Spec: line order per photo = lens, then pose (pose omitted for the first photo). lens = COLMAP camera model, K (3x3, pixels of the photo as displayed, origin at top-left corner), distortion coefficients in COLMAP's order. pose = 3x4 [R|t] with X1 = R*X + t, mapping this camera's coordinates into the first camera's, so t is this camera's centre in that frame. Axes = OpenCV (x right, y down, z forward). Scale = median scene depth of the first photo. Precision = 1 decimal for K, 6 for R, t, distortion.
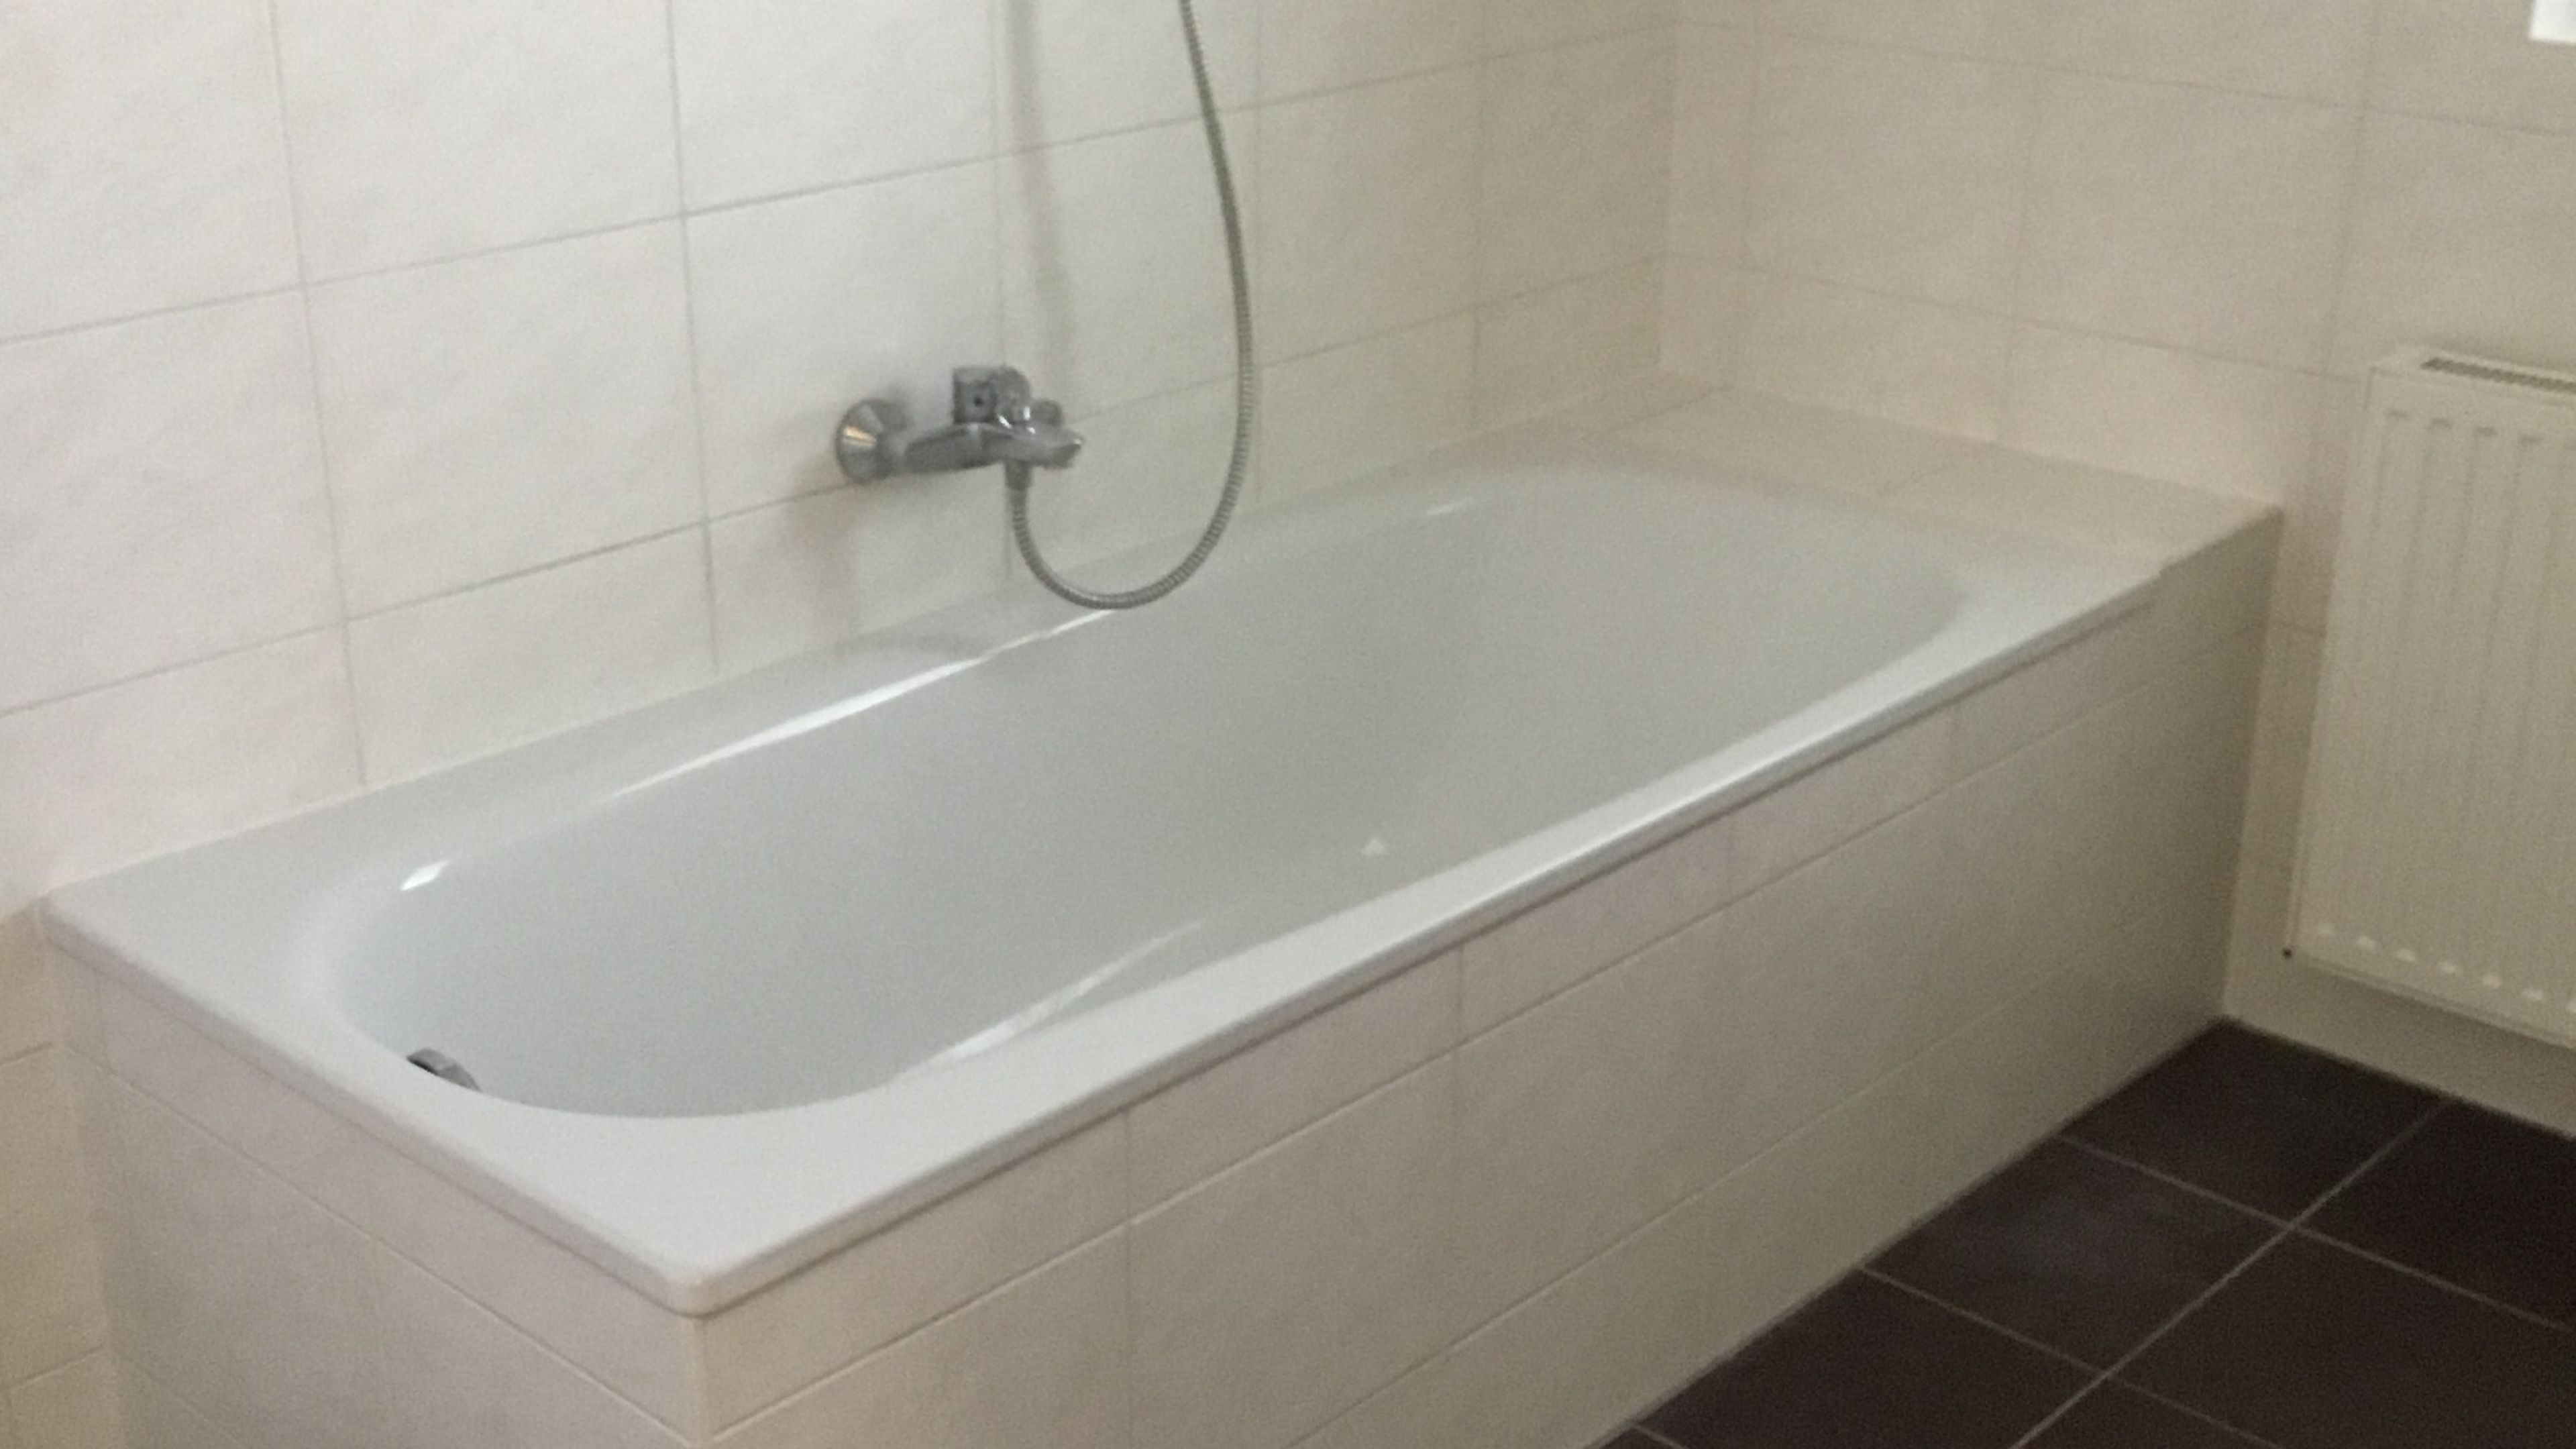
lens RADIAL K [[3081.5, 0, 1288.0], [0, 3081.5, 724.5], [0, 0, 1]] dist [0.072793, 0.026498]
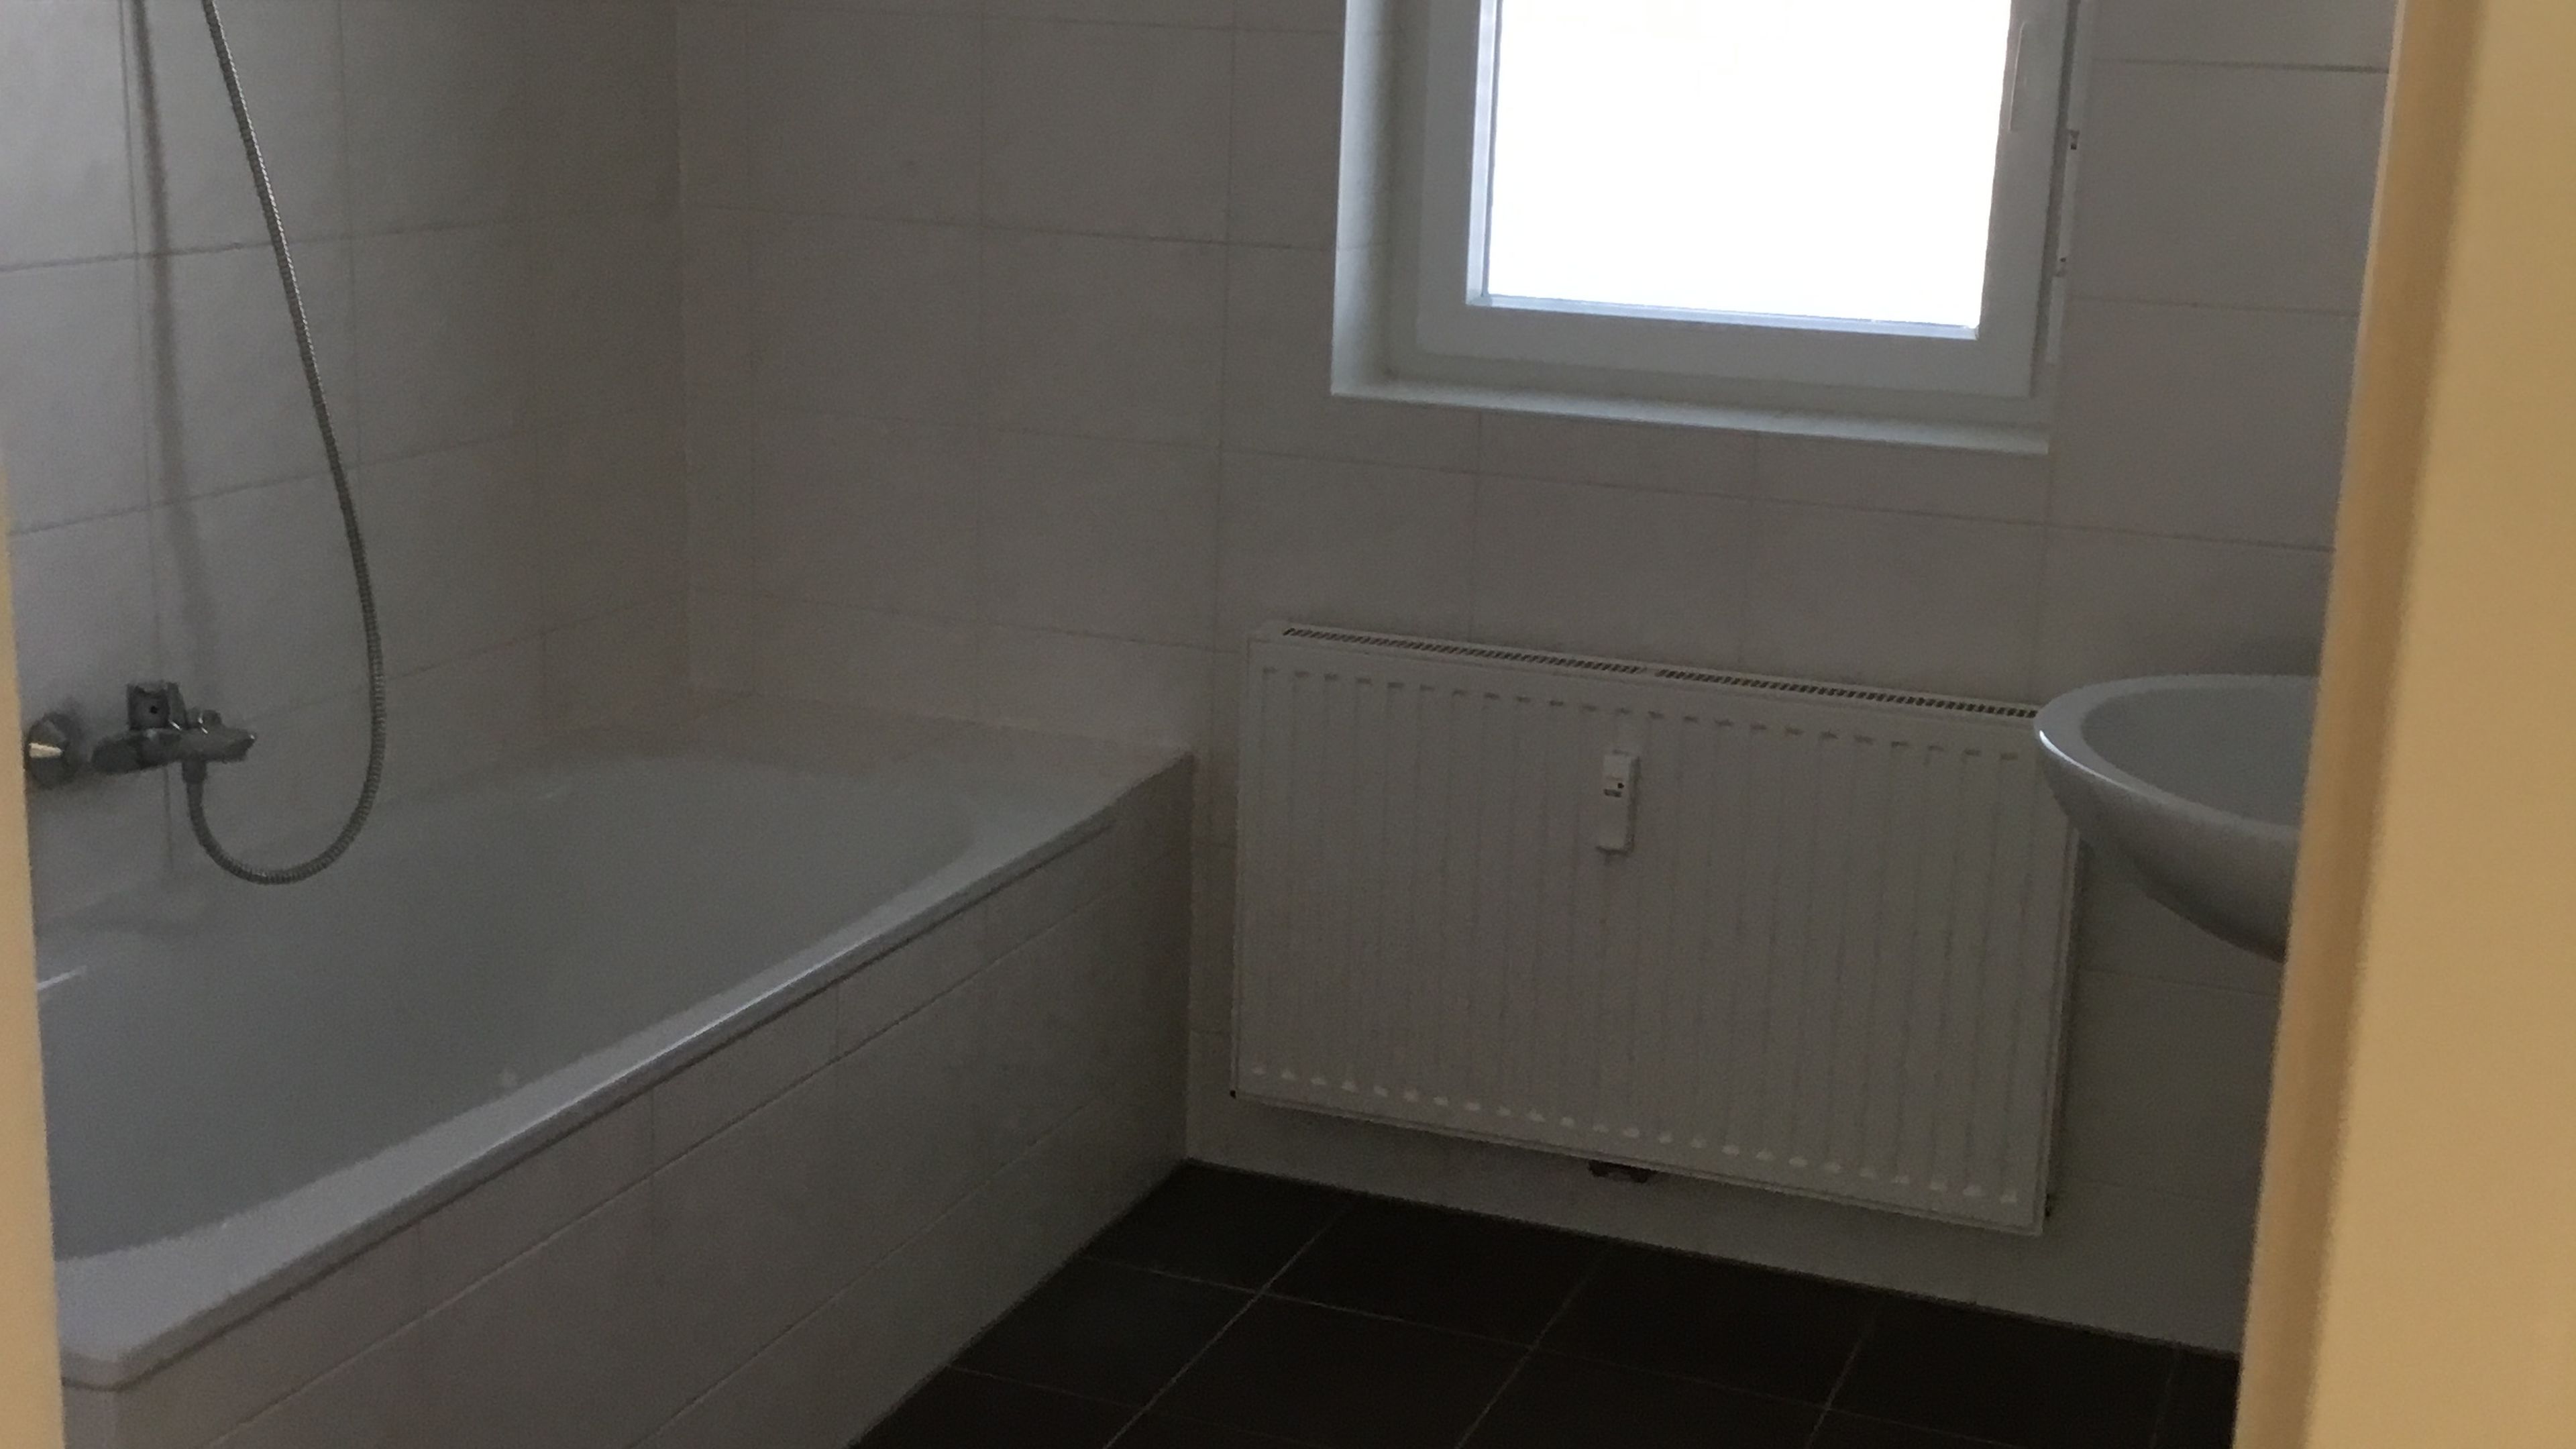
lens RADIAL K [[3032.0, 0, 1286.3], [0, 3032.0, 701.8], [0, 0, 1]] dist [0.058345, -0.009726]
pose [[0.930440, -0.055369, 0.362236, -0.118447], [0.104433, 0.987591, -0.117290, 0.072116], [-0.351247, 0.146961, 0.924677, -0.221662]]
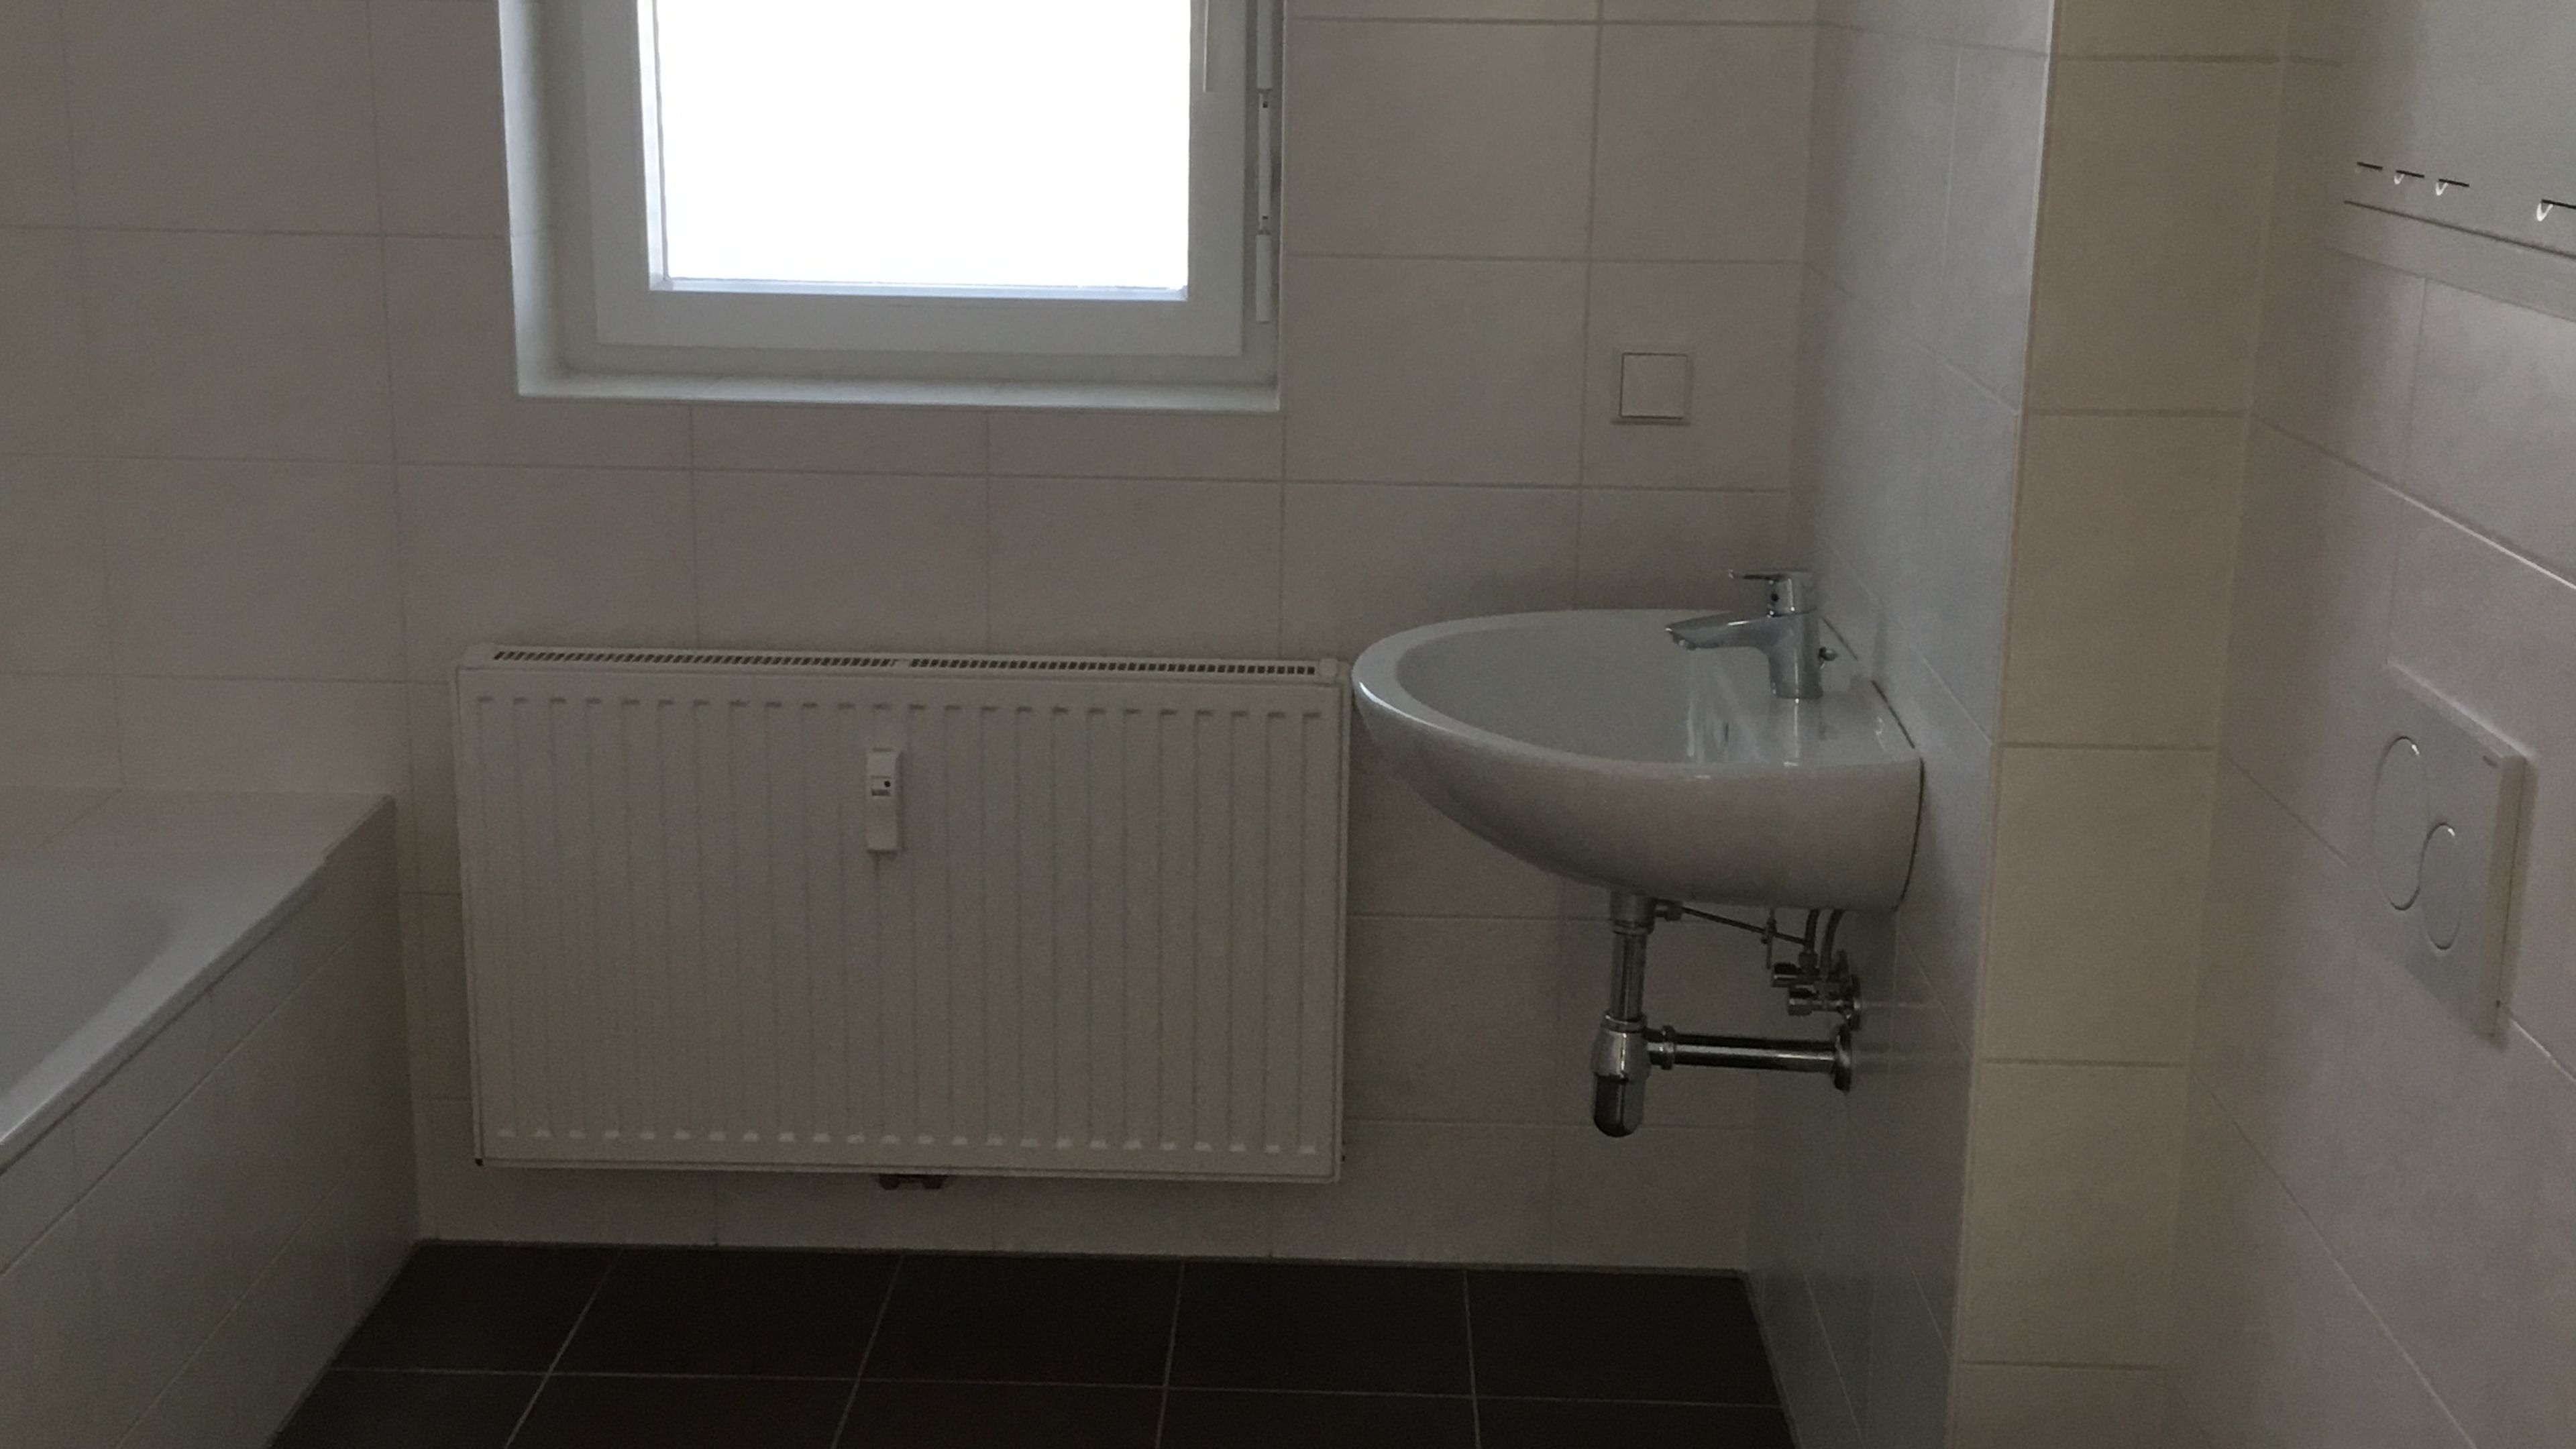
lens RADIAL K [[3081.5, 0, 1288.0], [0, 3081.5, 724.5], [0, 0, 1]] dist [0.072793, 0.026498]
pose [[0.746544, -0.147668, 0.648742, -0.215861], [0.229890, 0.972255, -0.043240, 0.038325], [-0.624358, 0.181420, 0.759779, -0.134783]]
